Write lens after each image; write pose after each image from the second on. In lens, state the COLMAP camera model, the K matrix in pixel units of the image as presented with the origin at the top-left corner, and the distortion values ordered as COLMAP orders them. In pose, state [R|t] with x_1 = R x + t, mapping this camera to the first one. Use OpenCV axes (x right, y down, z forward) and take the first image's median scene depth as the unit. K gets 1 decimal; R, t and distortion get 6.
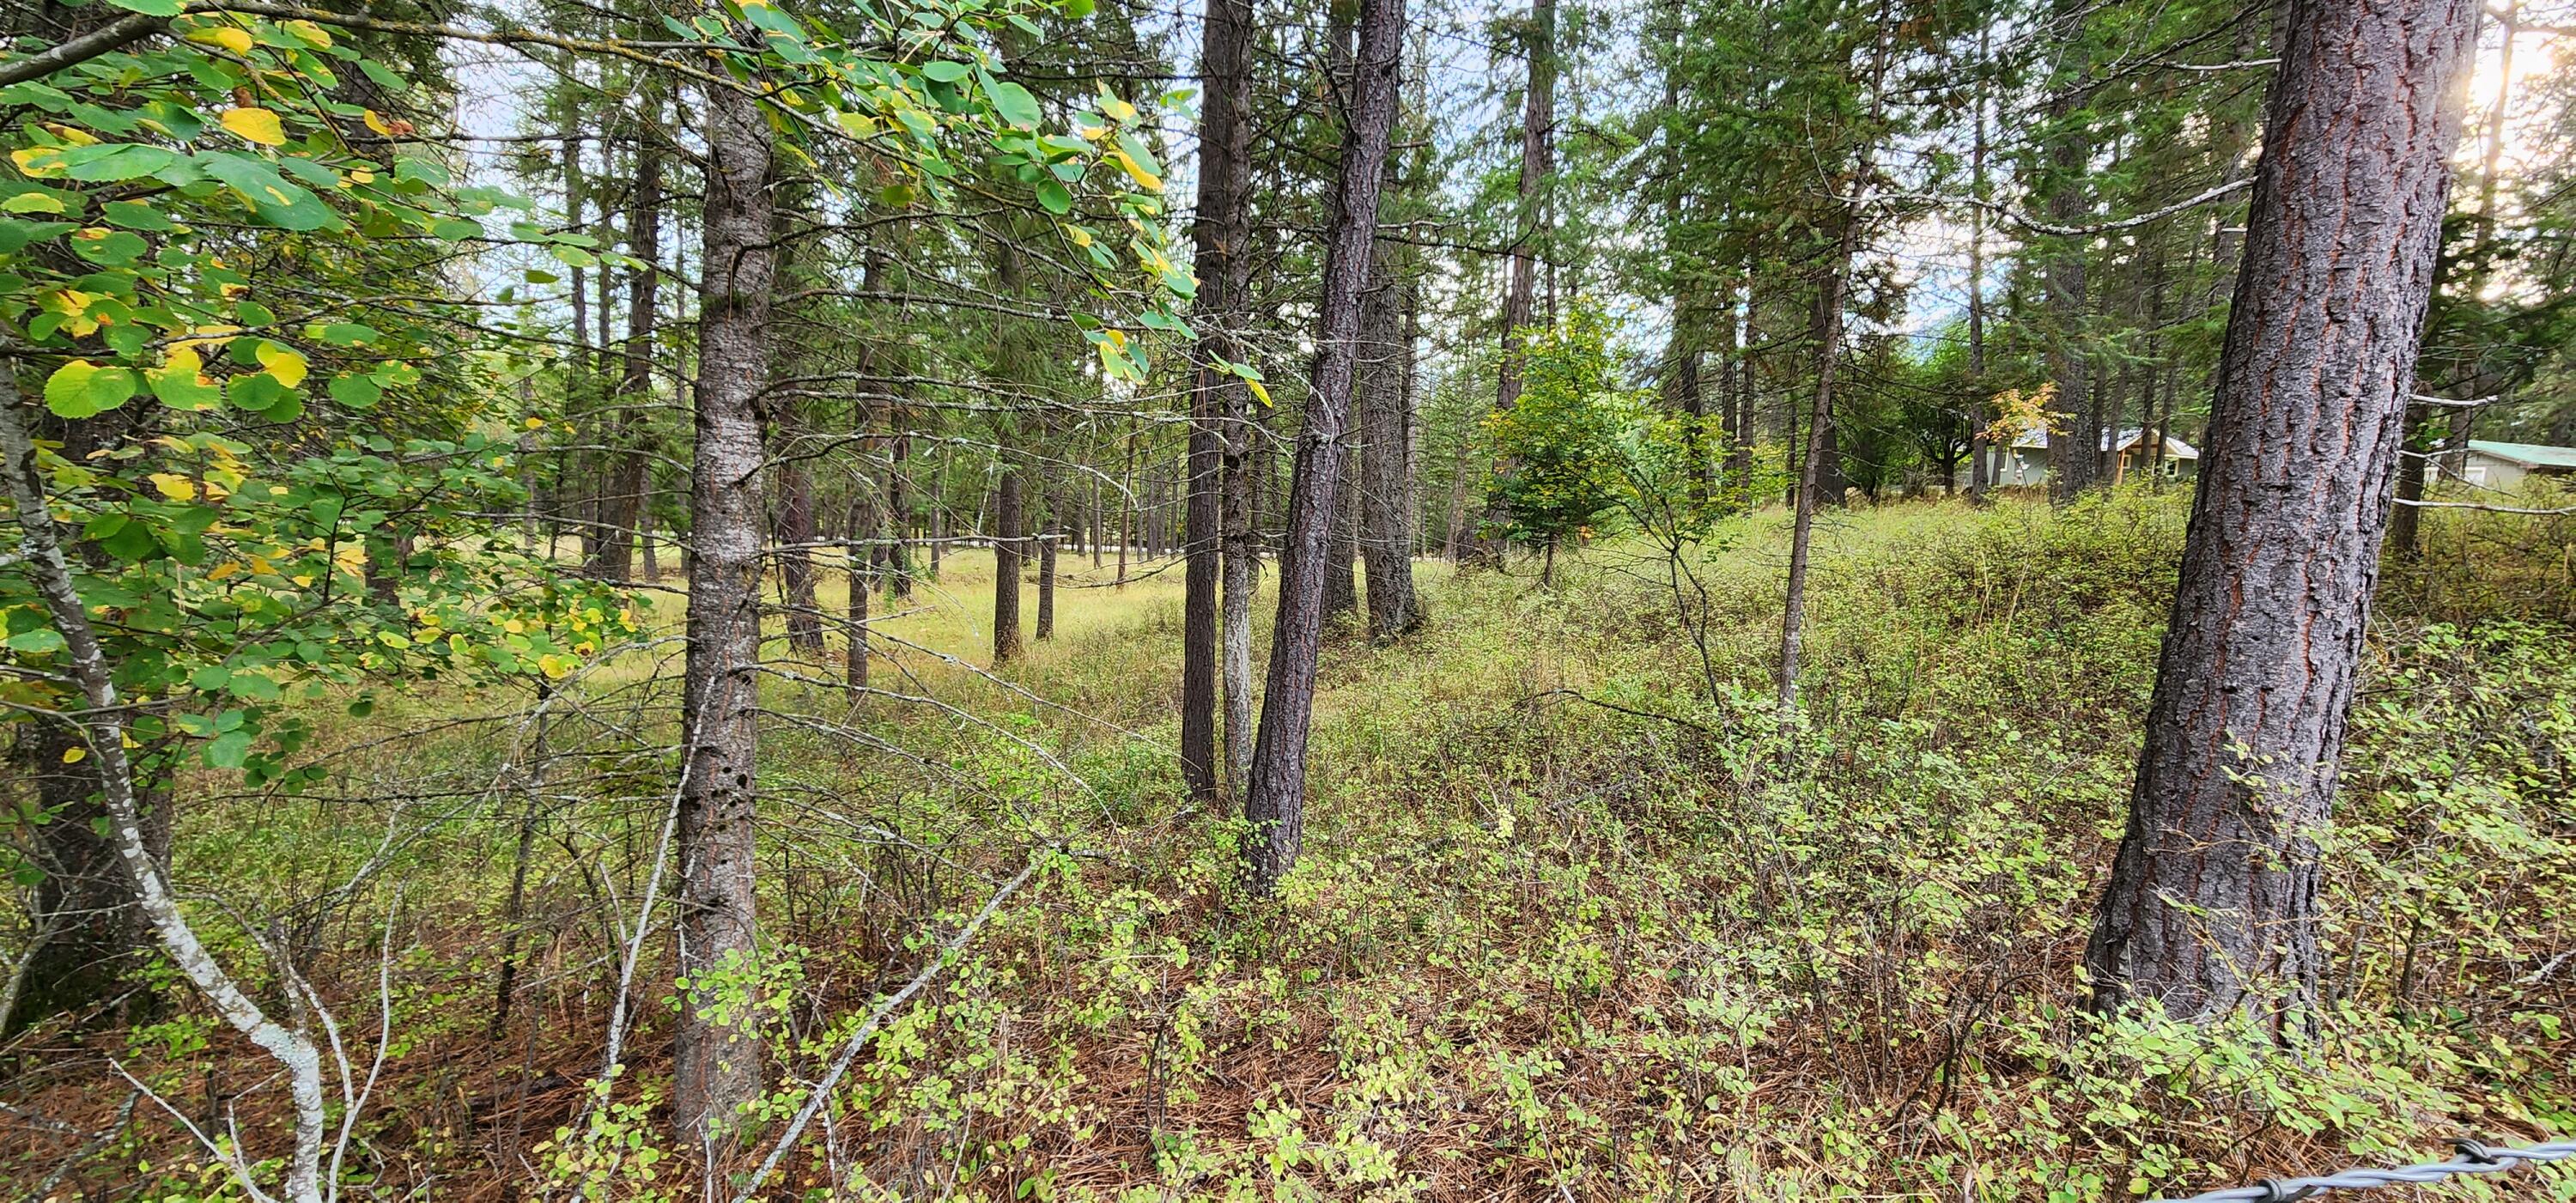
lens RADIAL K [[1066.7, 0, 1299.5], [0, 1066.7, 604.0], [0, 0, 1]] dist [-0.001903, 0.000329]
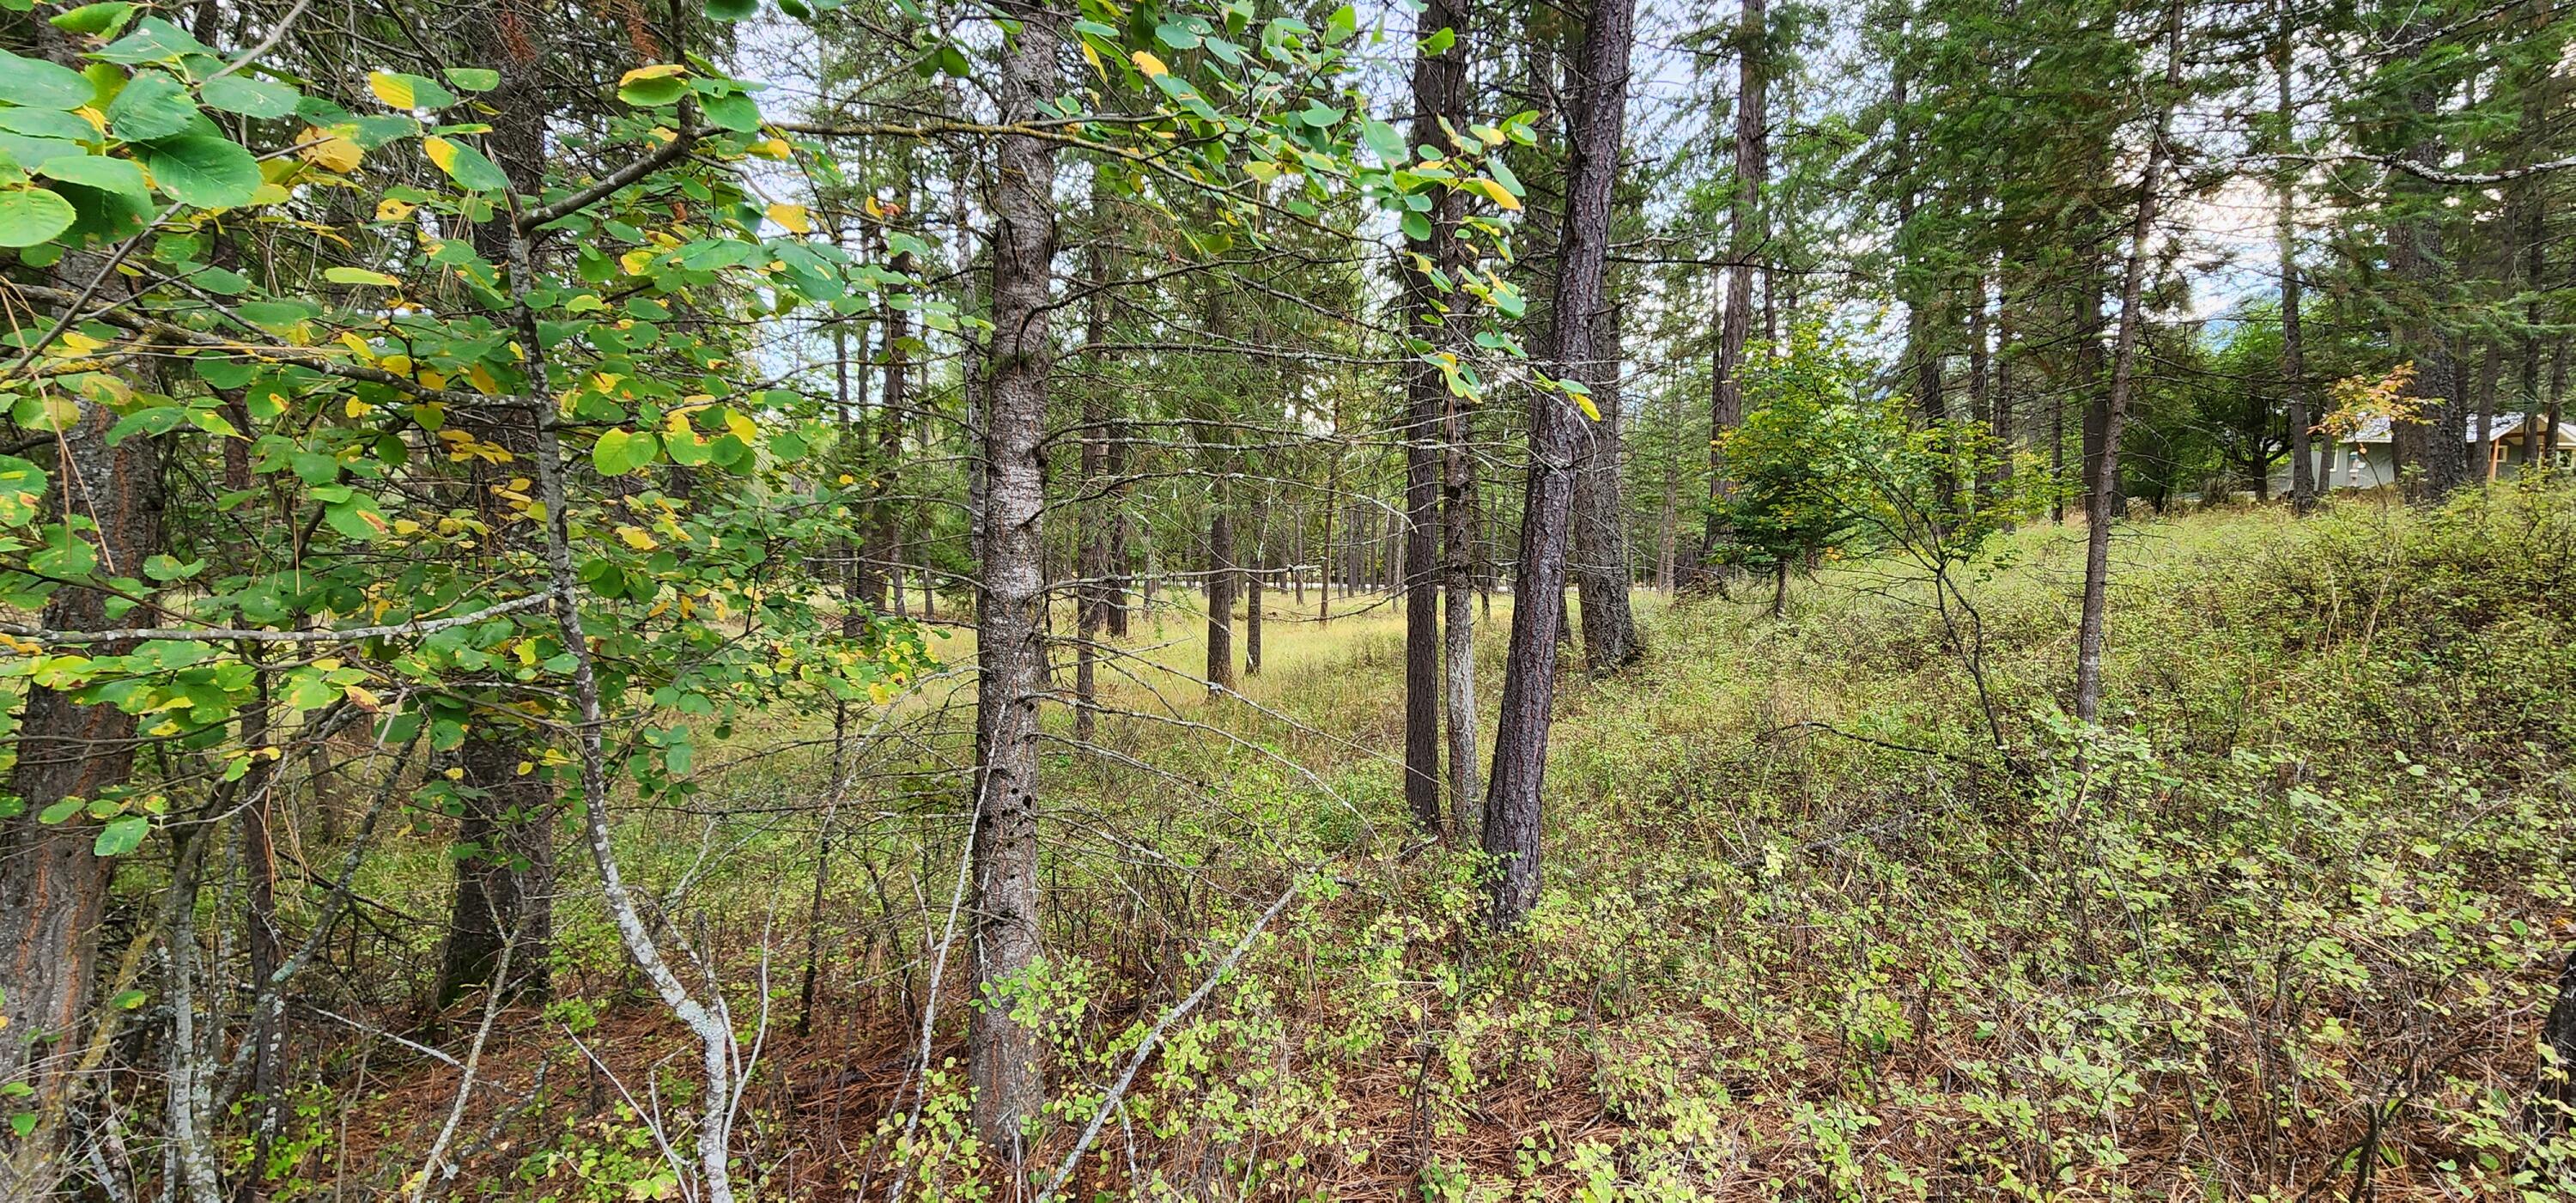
lens RADIAL K [[1066.7, 0, 1296.2], [0, 1066.7, 602.6], [0, 0, 1]] dist [-0.001903, 0.000329]
pose [[0.981994, -0.020431, -0.187806, -0.024711], [0.013997, 0.999271, -0.035521, 0.003583], [0.188395, 0.032253, 0.981564, -0.005823]]
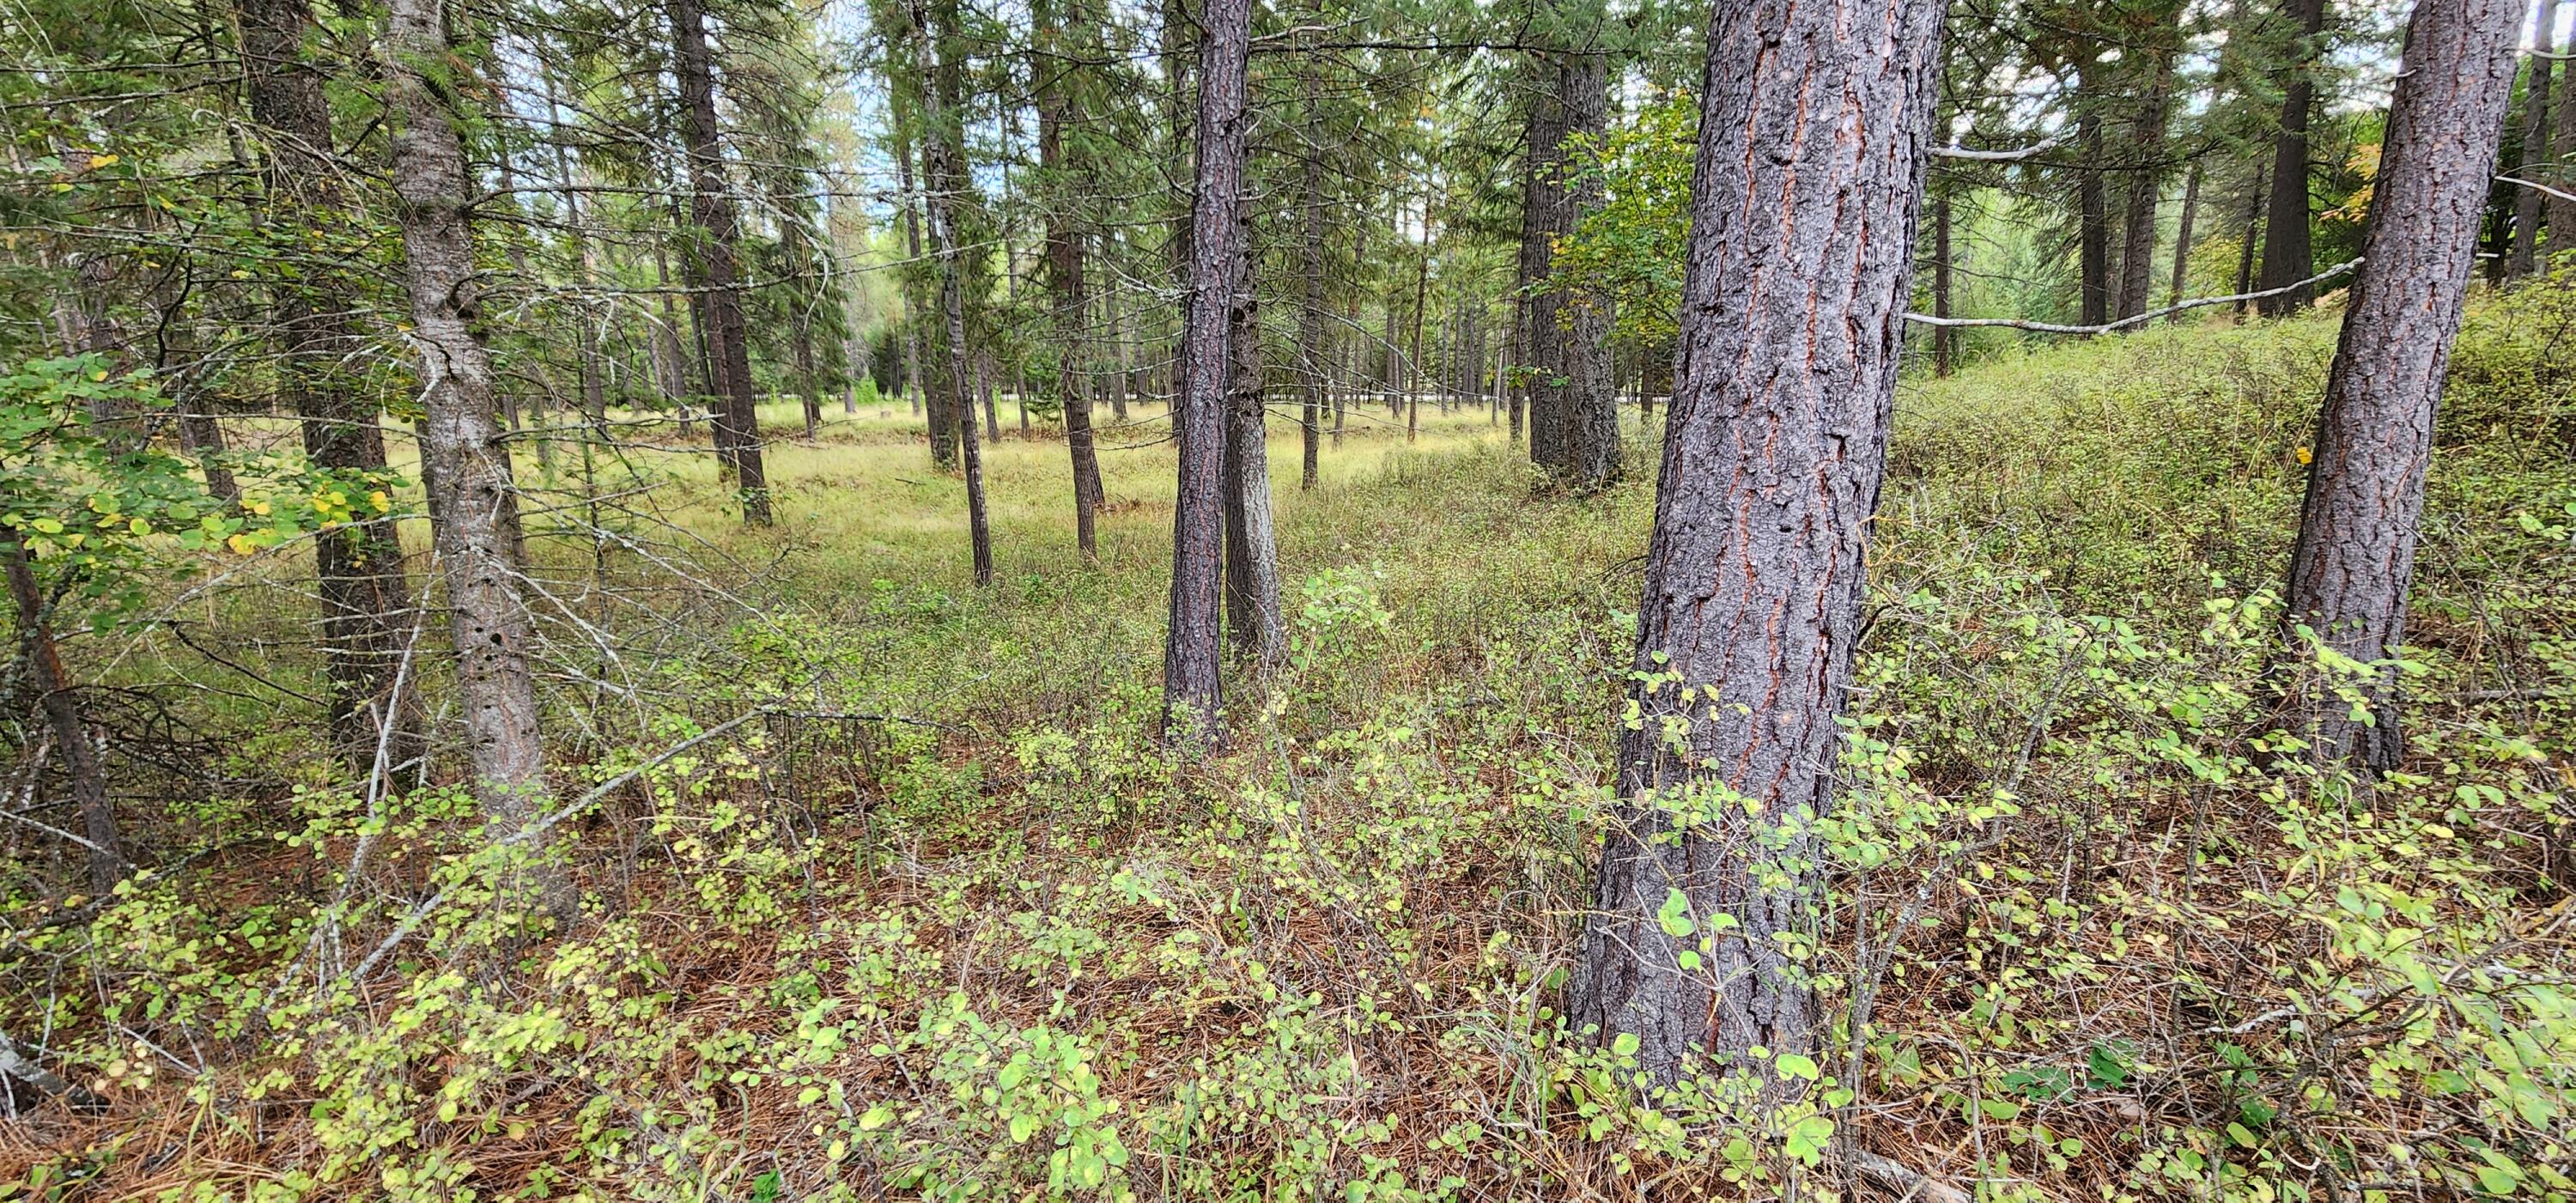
lens RADIAL K [[1066.7, 0, 1288.4], [0, 1066.7, 602.7], [0, 0, 1]] dist [-0.001903, 0.000329]
pose [[0.952348, 0.024949, -0.303990, 0.317591], [0.017445, 0.990562, 0.135951, -0.007512], [0.304513, -0.134776, 0.942925, 0.087975]]
